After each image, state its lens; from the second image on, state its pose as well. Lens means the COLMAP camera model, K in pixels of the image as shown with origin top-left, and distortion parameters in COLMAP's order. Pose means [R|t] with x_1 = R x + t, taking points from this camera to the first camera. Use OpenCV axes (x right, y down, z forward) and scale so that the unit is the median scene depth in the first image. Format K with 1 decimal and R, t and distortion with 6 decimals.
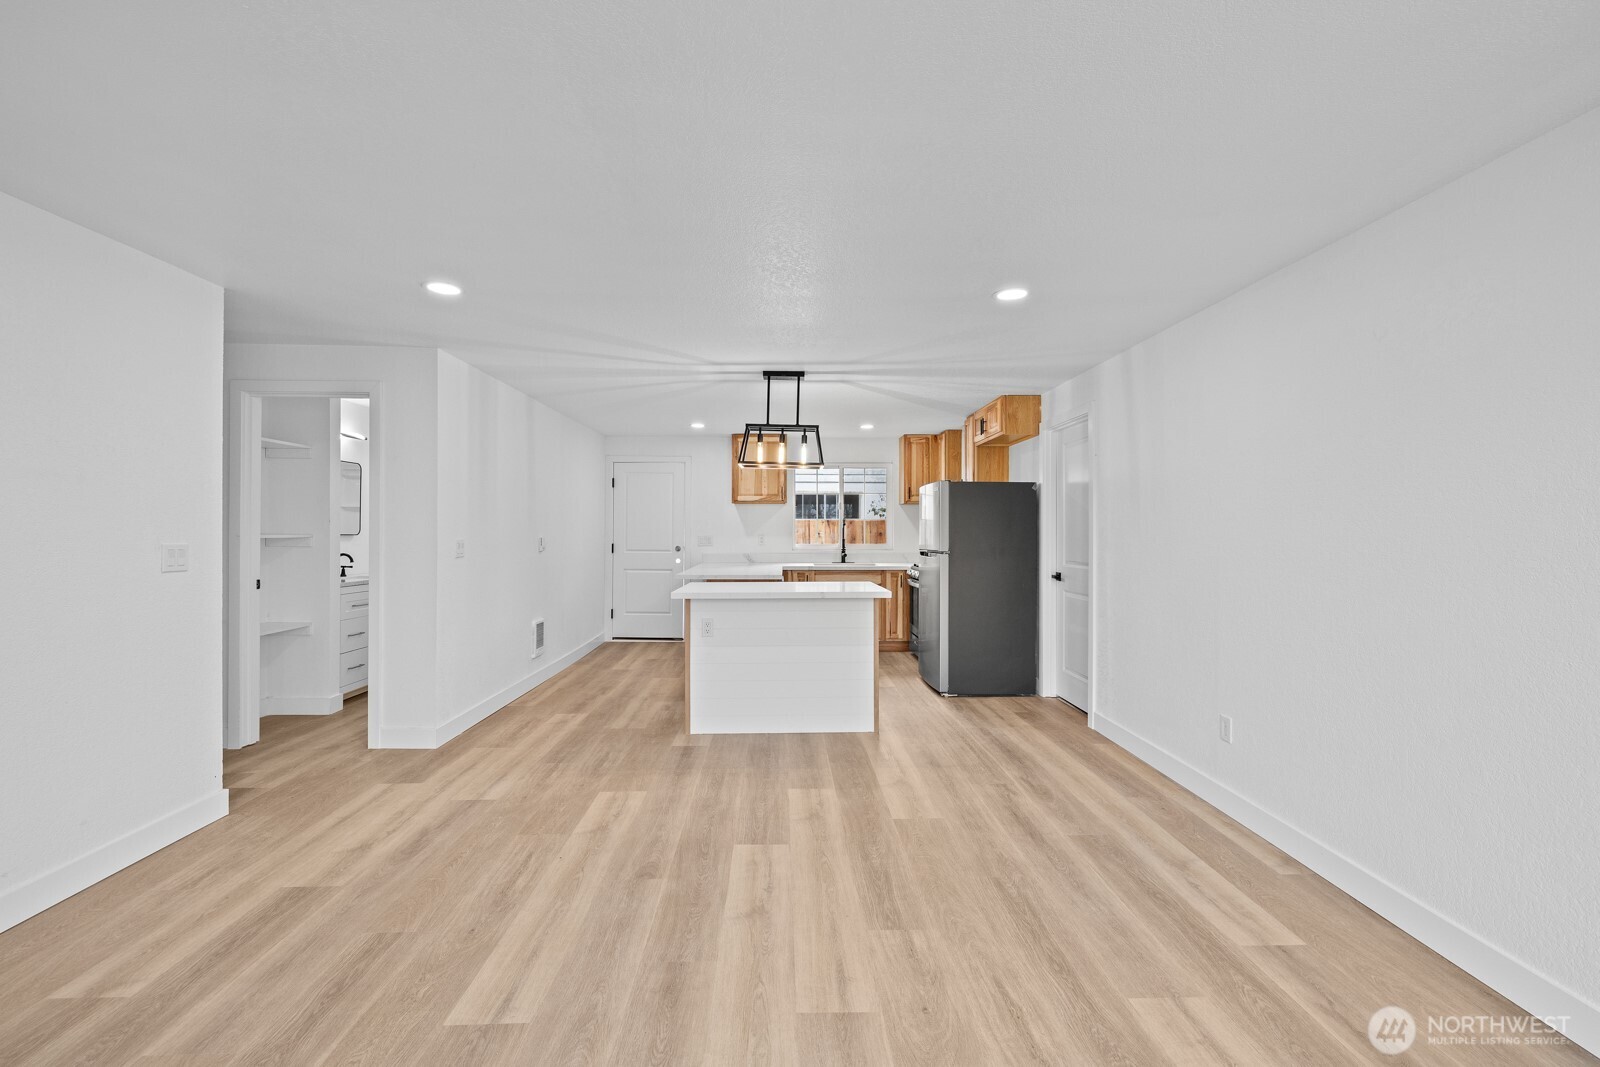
lens RADIAL K [[671.4, 0, 799.7], [0, 671.4, 529.9], [0, 0, 1]] dist [0.001754, 0.000251]
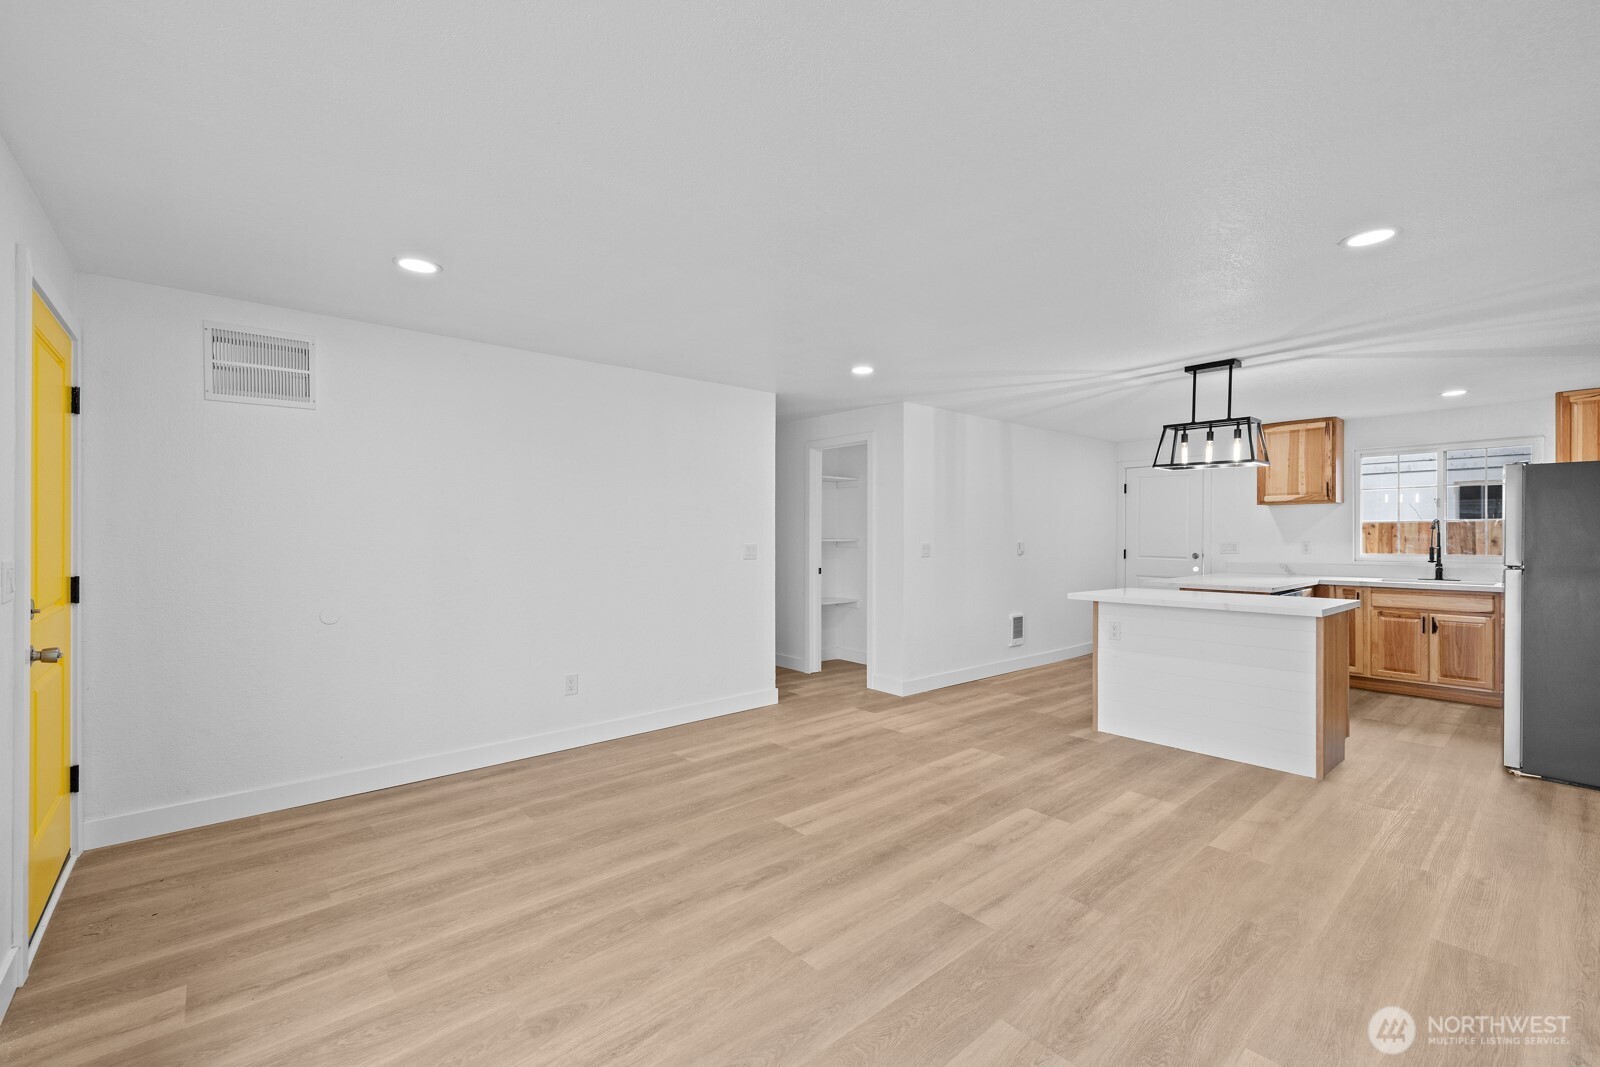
lens RADIAL K [[674.6, 0, 800.0], [0, 674.6, 536.4], [0, 0, 1]] dist [0.001841, 0.000174]
pose [[0.630372, -0.000889, -0.776293, 0.338537], [0.001120, 0.999999, -0.000236, 0.001363], [0.776293, -0.000720, 0.630372, -0.019104]]
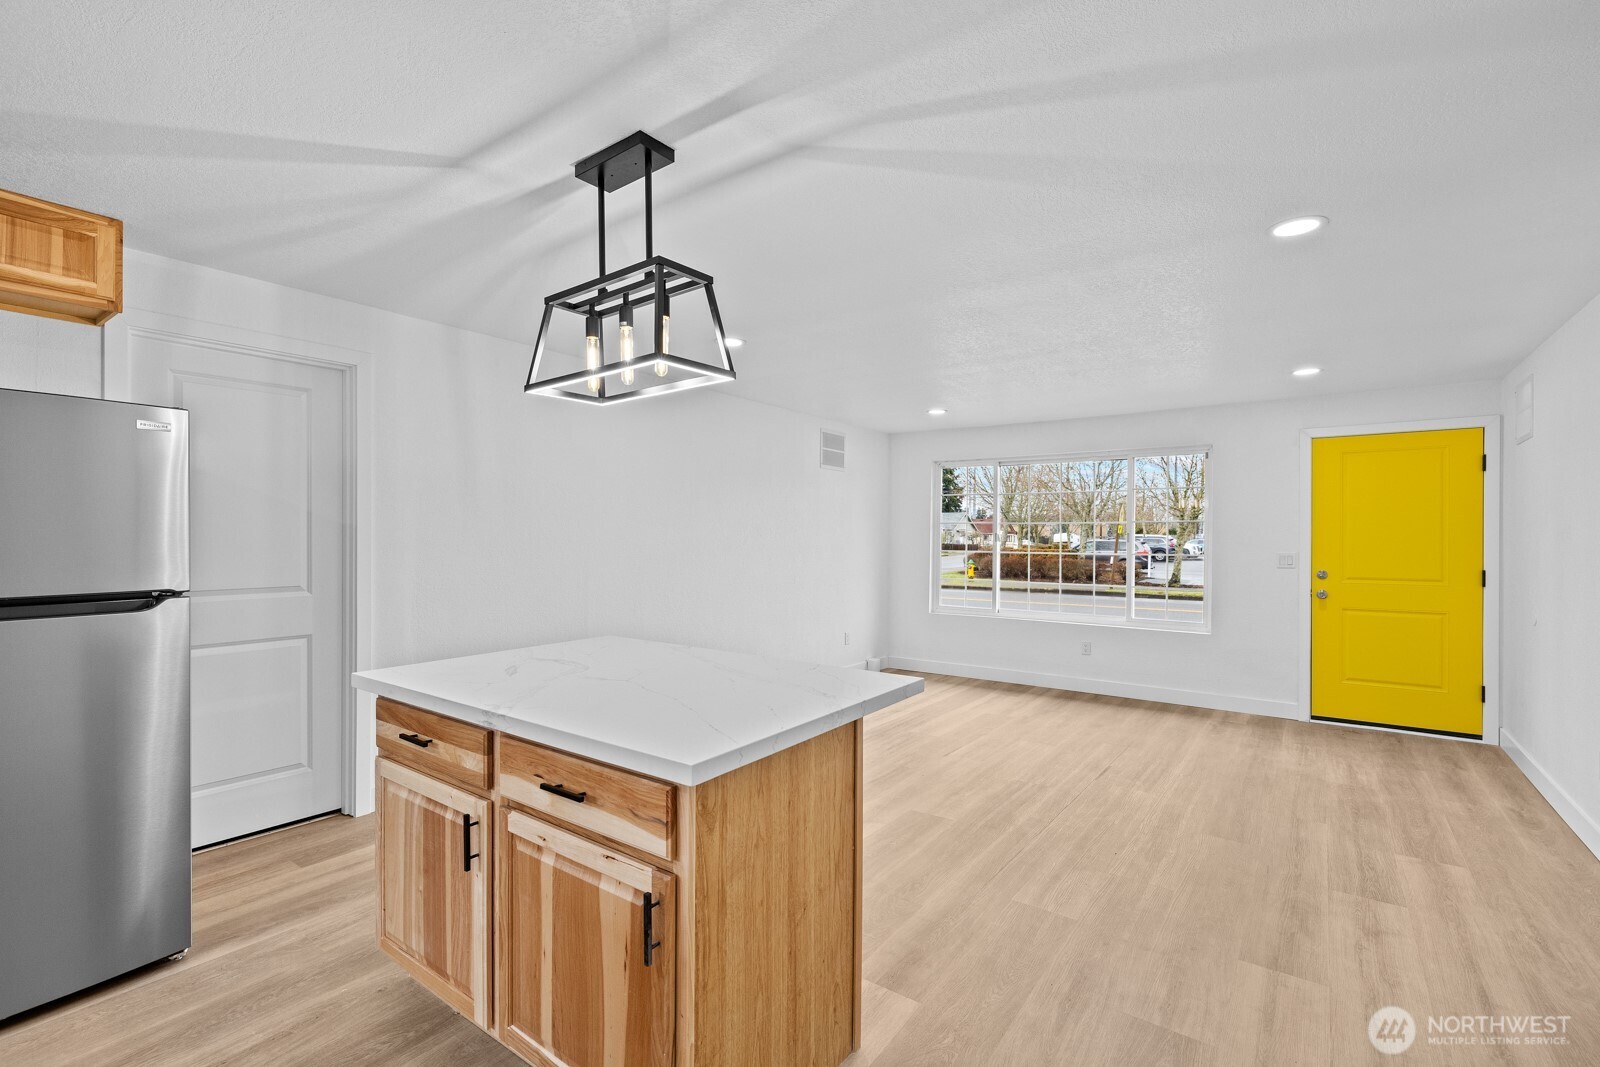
lens RADIAL K [[721.5, 0, 800.0], [0, 721.5, 533.5], [0, 0, 1]] dist [-0.001911, -0.000119]
pose [[-0.790758, -0.005852, 0.612101, -0.382011], [-0.010624, 0.999935, -0.004165, -0.003211], [-0.612037, -0.009796, -0.790769, 1.287477]]
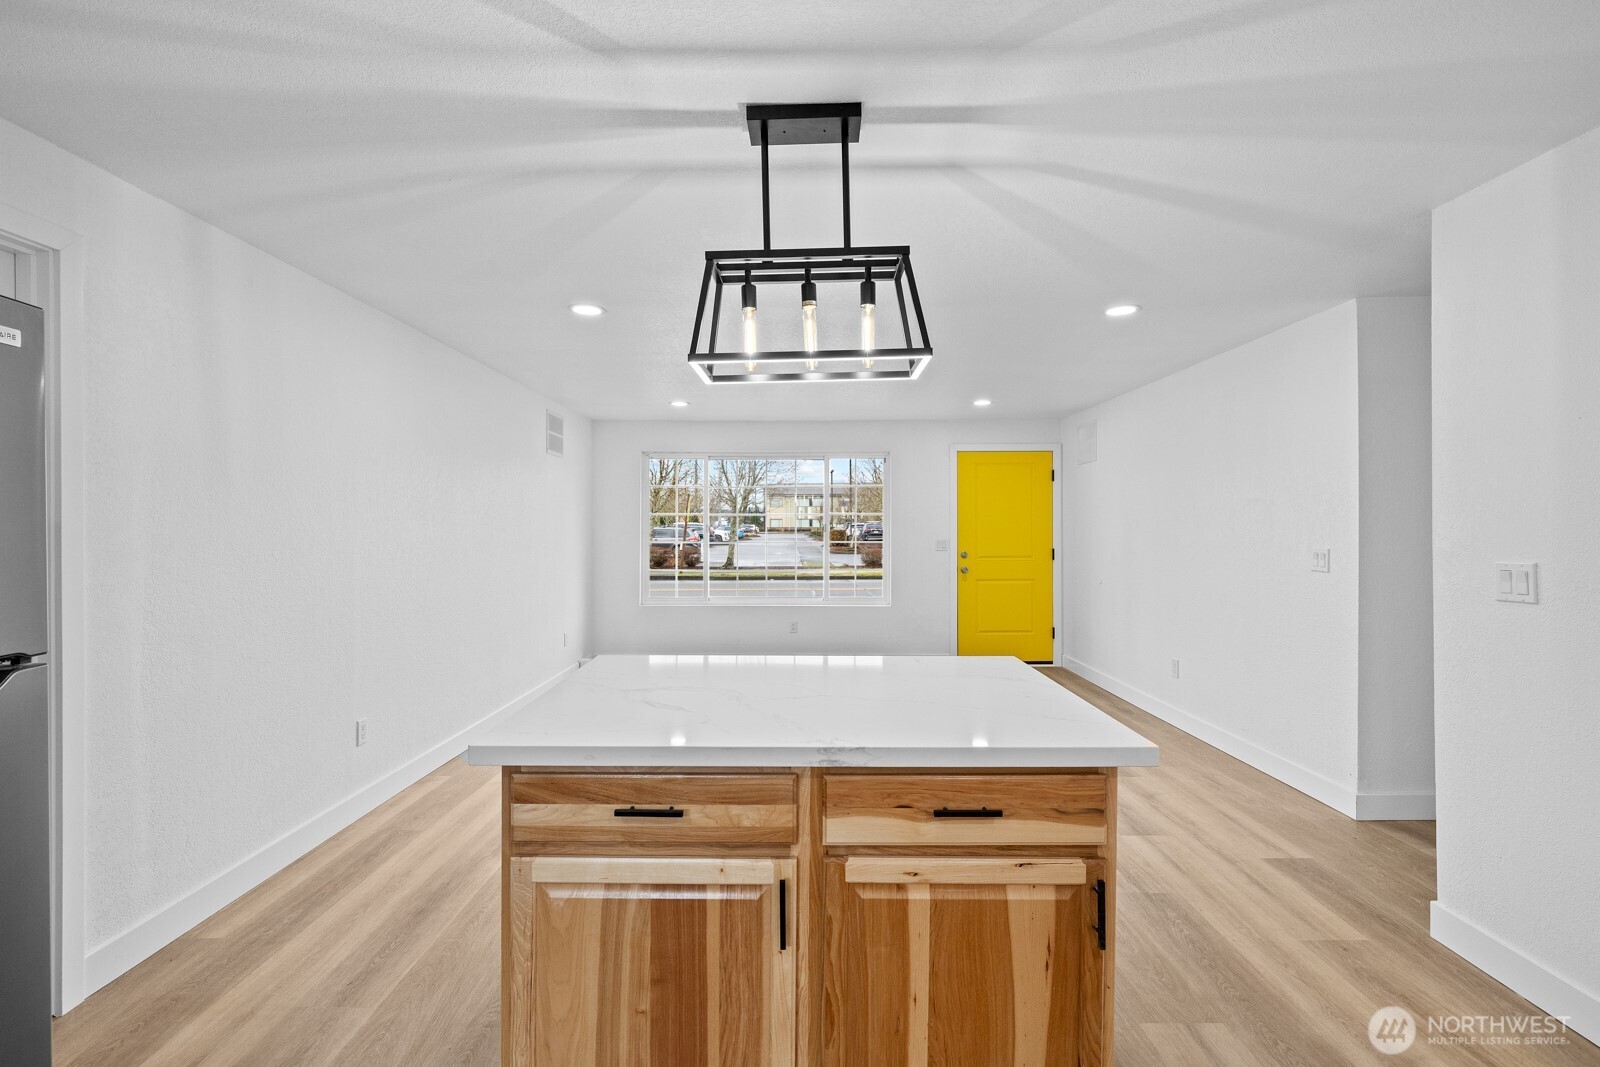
lens RADIAL K [[720.0, 0, 800.5], [0, 720.0, 523.3], [0, 0, 1]] dist [-0.000491, 0.000004]
pose [[-0.999567, -0.002895, 0.029267, -0.033936], [-0.003078, 0.999976, -0.006196, -0.007502], [-0.029249, -0.006283, -0.999552, 1.403632]]
